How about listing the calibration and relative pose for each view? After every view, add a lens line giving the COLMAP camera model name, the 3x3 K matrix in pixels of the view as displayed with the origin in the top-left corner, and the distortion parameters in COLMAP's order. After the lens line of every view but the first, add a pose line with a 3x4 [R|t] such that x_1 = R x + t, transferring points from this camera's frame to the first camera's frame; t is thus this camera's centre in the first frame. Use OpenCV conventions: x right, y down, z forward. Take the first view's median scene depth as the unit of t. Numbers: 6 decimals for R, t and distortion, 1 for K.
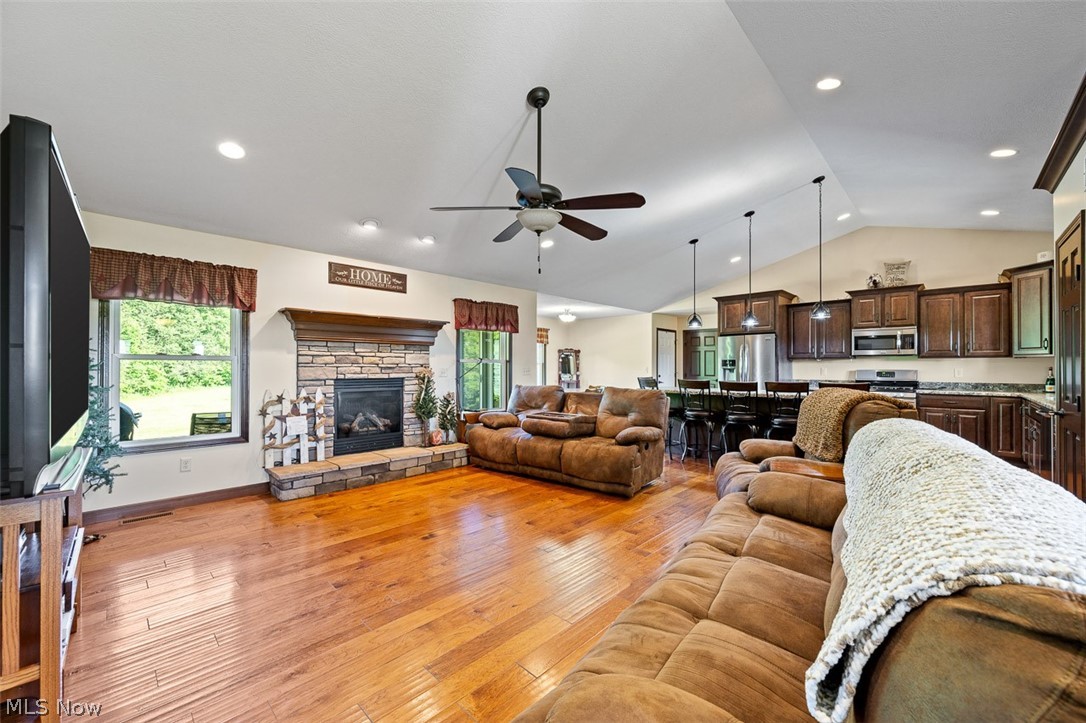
lens RADIAL K [[425.3, 0, 546.4], [0, 425.3, 364.3], [0, 0, 1]] dist [-0.000863, 0.000068]
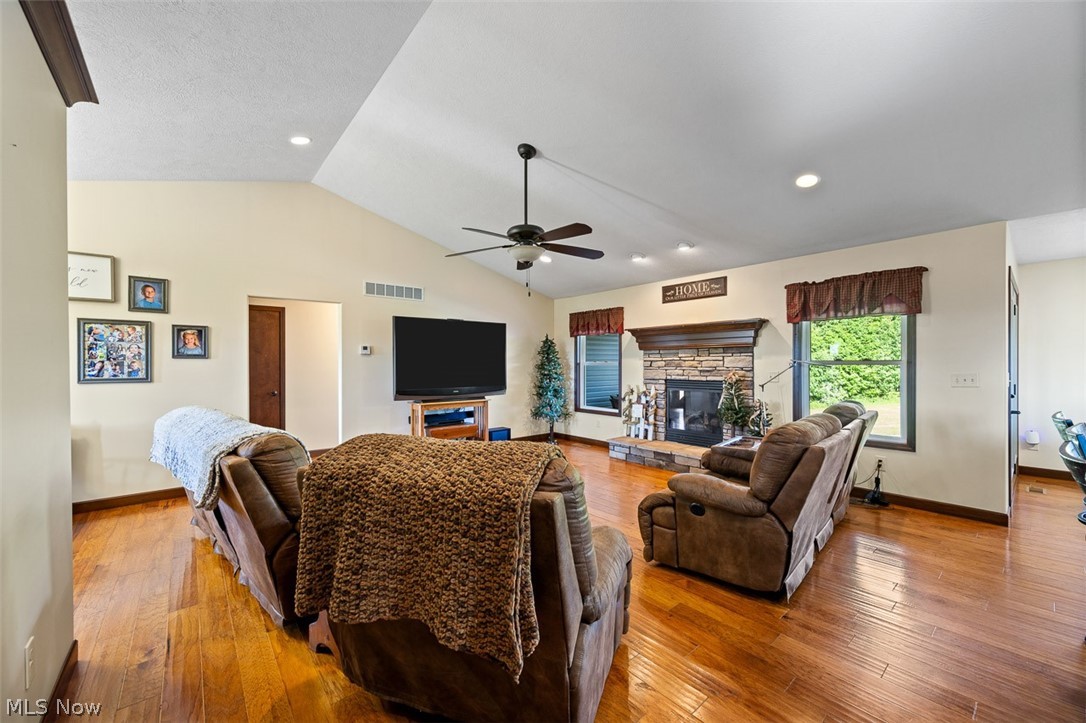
lens RADIAL K [[425.3, 0, 544.3], [0, 425.3, 365.6], [0, 0, 1]] dist [-0.000863, 0.000068]
pose [[-0.105018, 0.005220, -0.994457, 0.715381], [0.010155, 0.999940, 0.004176, -0.013201], [0.994418, -0.009660, -0.105064, 0.708718]]
